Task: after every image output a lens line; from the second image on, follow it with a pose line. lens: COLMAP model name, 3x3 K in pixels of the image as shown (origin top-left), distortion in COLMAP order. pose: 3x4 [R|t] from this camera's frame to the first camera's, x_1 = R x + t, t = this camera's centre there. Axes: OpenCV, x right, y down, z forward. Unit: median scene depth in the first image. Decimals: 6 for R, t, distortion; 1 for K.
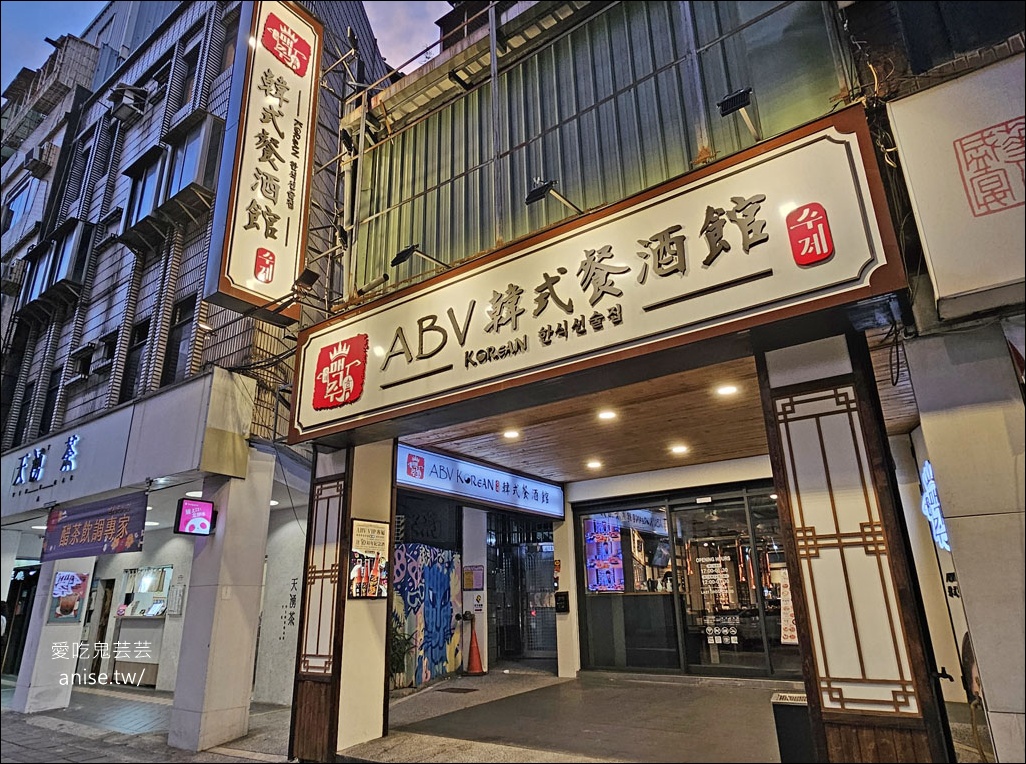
lens RADIAL K [[680.9, 0, 513.0], [0, 680.9, 382.0], [0, 0, 1]] dist [-0.006759, -0.001990]
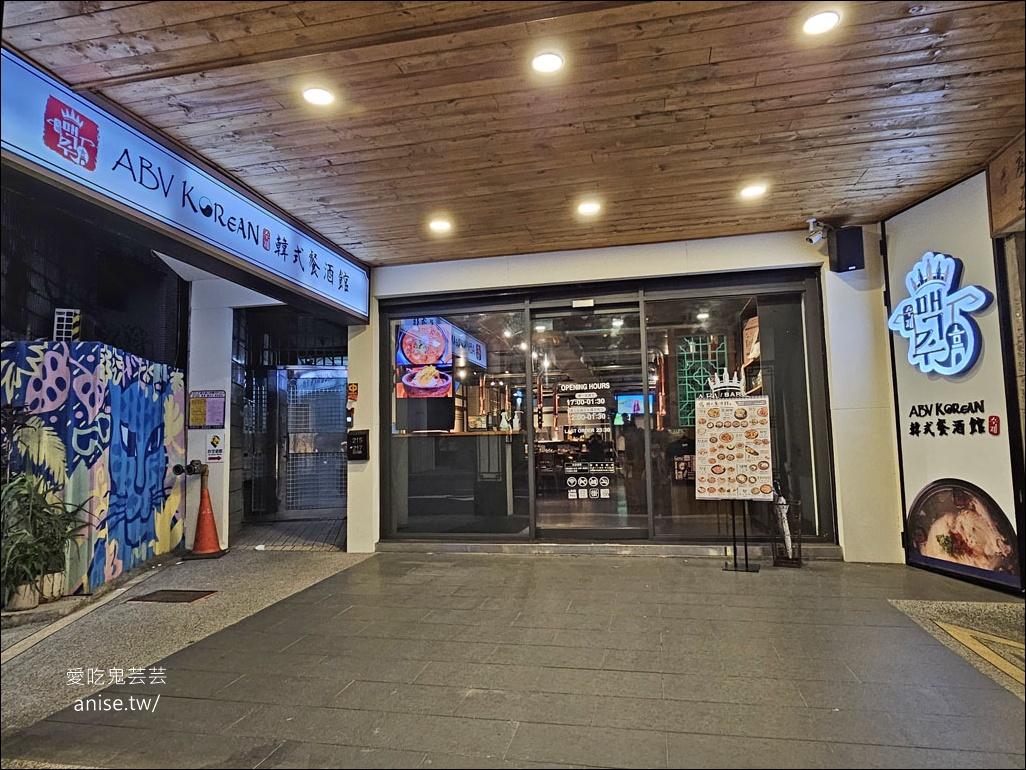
lens RADIAL K [[614.3, 0, 513.0], [0, 614.3, 385.0], [0, 0, 1]] dist [-0.001413, -0.000225]
pose [[0.911458, 0.034732, 0.409923, -0.037167], [-0.120735, 0.975136, 0.185830, 0.139851], [-0.393277, -0.218869, 0.892989, 0.428476]]
